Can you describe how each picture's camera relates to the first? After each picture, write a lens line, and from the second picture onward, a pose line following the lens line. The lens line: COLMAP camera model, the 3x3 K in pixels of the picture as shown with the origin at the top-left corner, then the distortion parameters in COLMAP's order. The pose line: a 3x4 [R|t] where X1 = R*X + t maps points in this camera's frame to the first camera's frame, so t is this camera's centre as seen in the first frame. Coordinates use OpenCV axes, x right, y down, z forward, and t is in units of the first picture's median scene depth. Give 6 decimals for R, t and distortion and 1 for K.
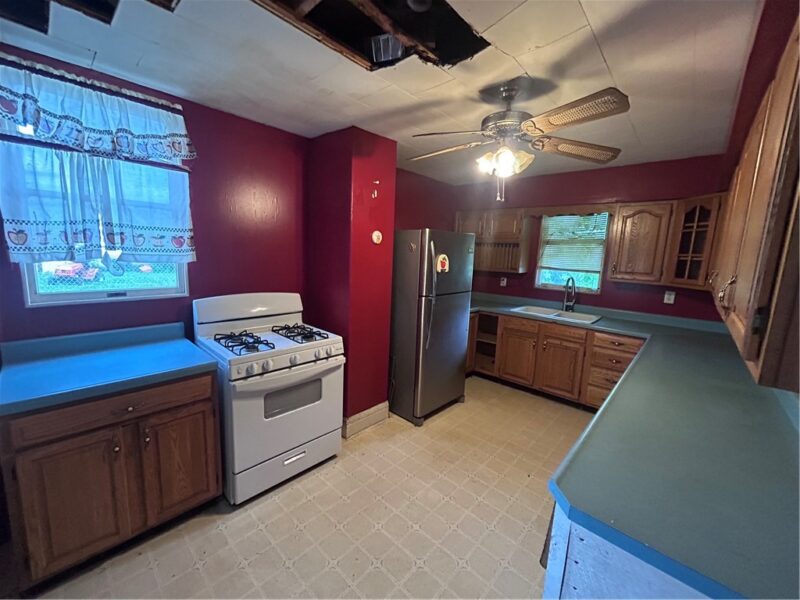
lens RADIAL K [[323.6, 0, 400.0], [0, 323.6, 300.0], [0, 0, 1]] dist [0.000279, 0.000156]
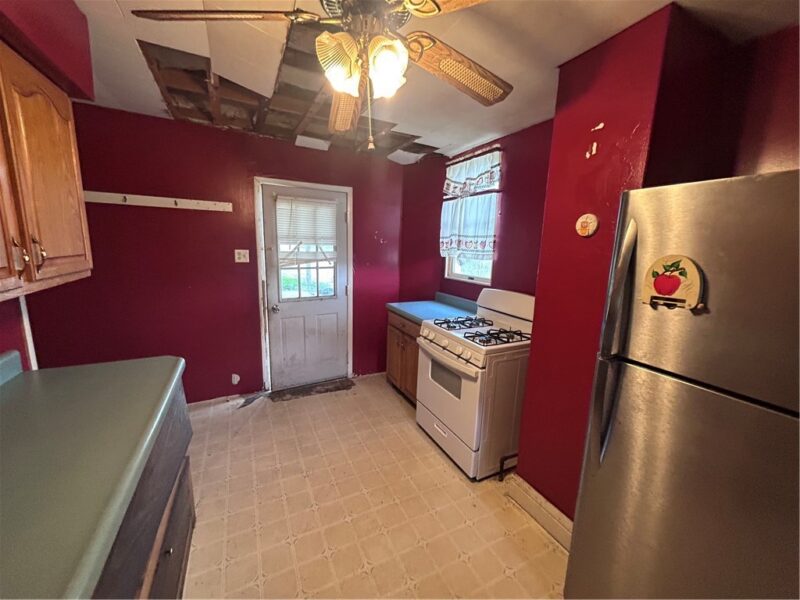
lens RADIAL K [[323.6, 0, 400.0], [0, 323.6, 300.0], [0, 0, 1]] dist [0.000279, 0.000156]
pose [[-0.357248, 0.106498, -0.927918, 0.763052], [-0.192341, 0.963796, 0.184667, -0.140544], [0.913990, 0.244449, -0.323831, 1.185173]]
